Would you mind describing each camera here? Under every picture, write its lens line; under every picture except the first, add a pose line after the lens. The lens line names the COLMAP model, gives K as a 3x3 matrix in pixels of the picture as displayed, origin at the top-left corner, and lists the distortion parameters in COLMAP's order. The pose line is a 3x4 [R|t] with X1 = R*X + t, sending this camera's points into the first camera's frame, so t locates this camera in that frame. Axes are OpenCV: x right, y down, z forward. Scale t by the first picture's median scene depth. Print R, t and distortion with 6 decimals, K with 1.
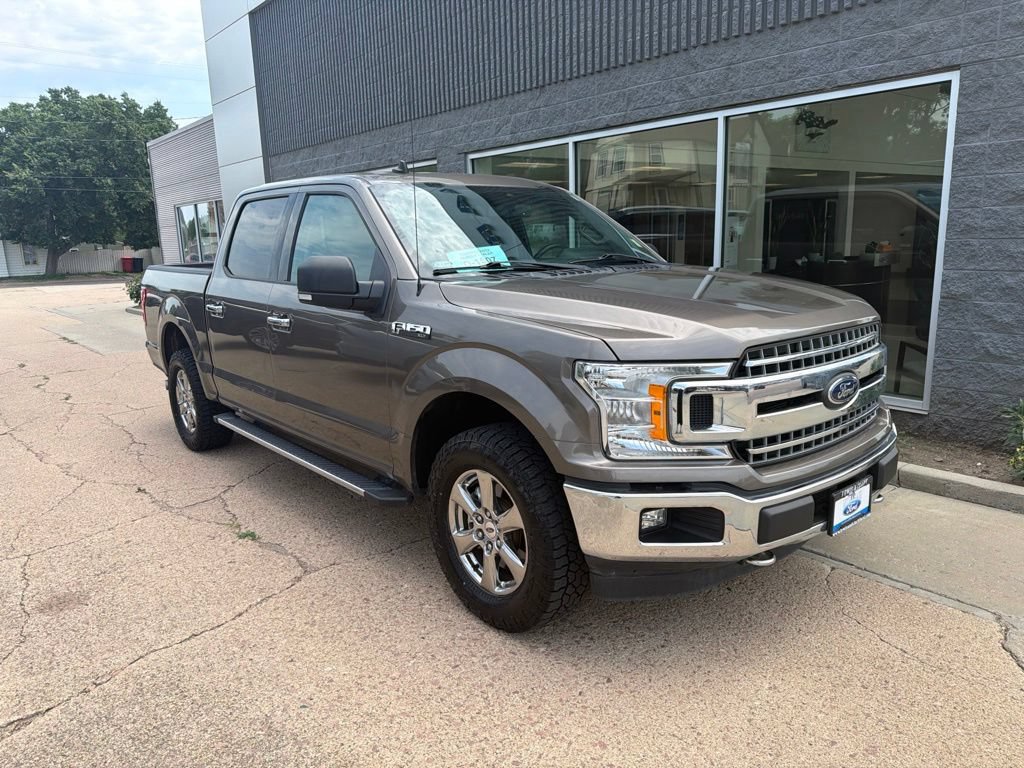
lens RADIAL K [[722.6, 0, 506.8], [0, 722.6, 393.6], [0, 0, 1]] dist [0.034878, -0.045985]
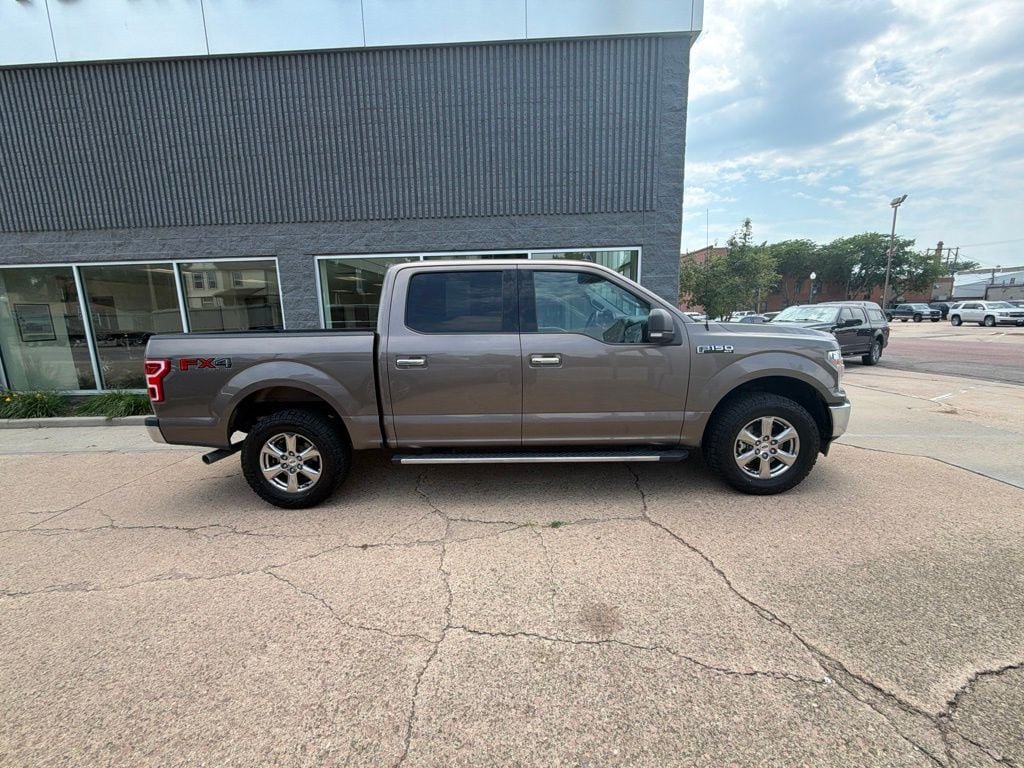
lens RADIAL K [[405.1, 0, 512.8], [0, 405.1, 388.0], [0, 0, 1]] dist [0.002060, -0.000233]
pose [[0.659585, -0.120293, 0.741941, -1.382802], [0.166026, 0.986045, 0.012274, -0.103268], [-0.733064, 0.115086, 0.670352, 0.810583]]
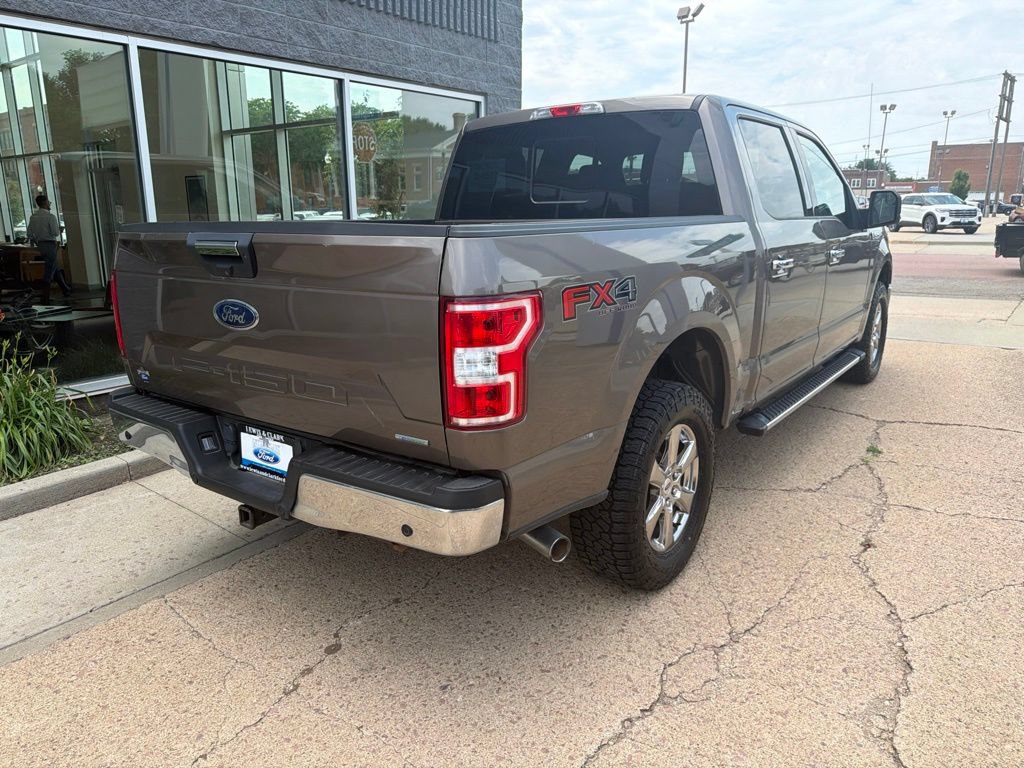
lens RADIAL K [[722.6, 0, 505.7], [0, 722.6, 386.0], [0, 0, 1]] dist [0.034878, -0.045985]
pose [[-0.227299, -0.205877, 0.951814, -1.869018], [0.224226, 0.940071, 0.256884, -0.445693], [-0.947659, 0.271810, -0.167514, 2.517087]]
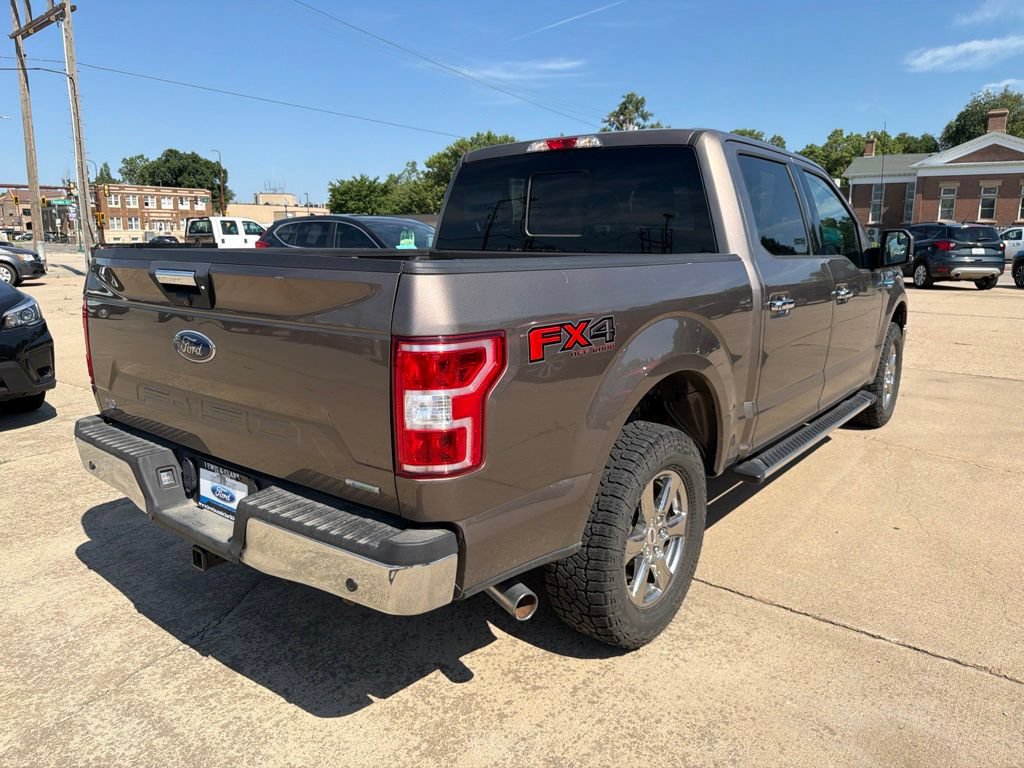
lens RADIAL K [[722.6, 0, 507.2], [0, 722.6, 374.1], [0, 0, 1]] dist [0.034878, -0.045985]
pose [[-0.195972, -0.160097, 0.967452, -1.834485], [0.204684, 0.958173, 0.200023, -0.438027], [-0.959010, 0.237221, -0.155005, 2.447975]]
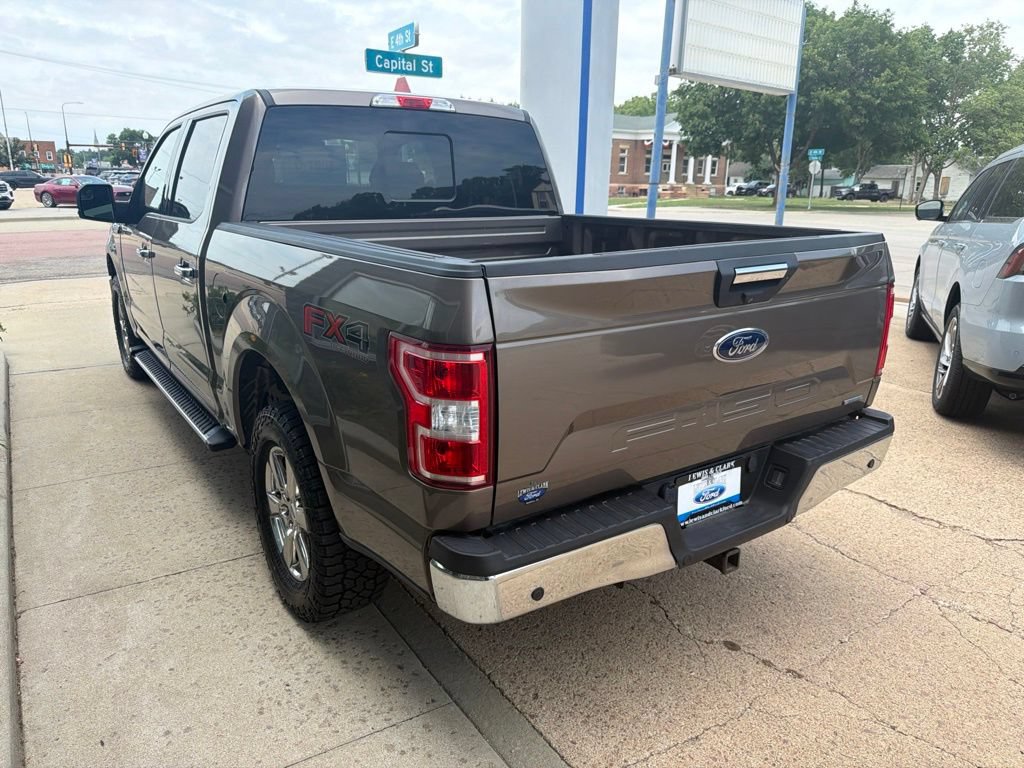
lens RADIAL K [[722.6, 0, 512.3], [0, 722.6, 387.3], [0, 0, 1]] dist [0.034878, -0.045985]
pose [[-0.996389, -0.010691, 0.084236, -0.789625], [0.030425, 0.881219, 0.471728, -0.710363], [-0.079273, 0.472588, -0.877711, 3.373400]]
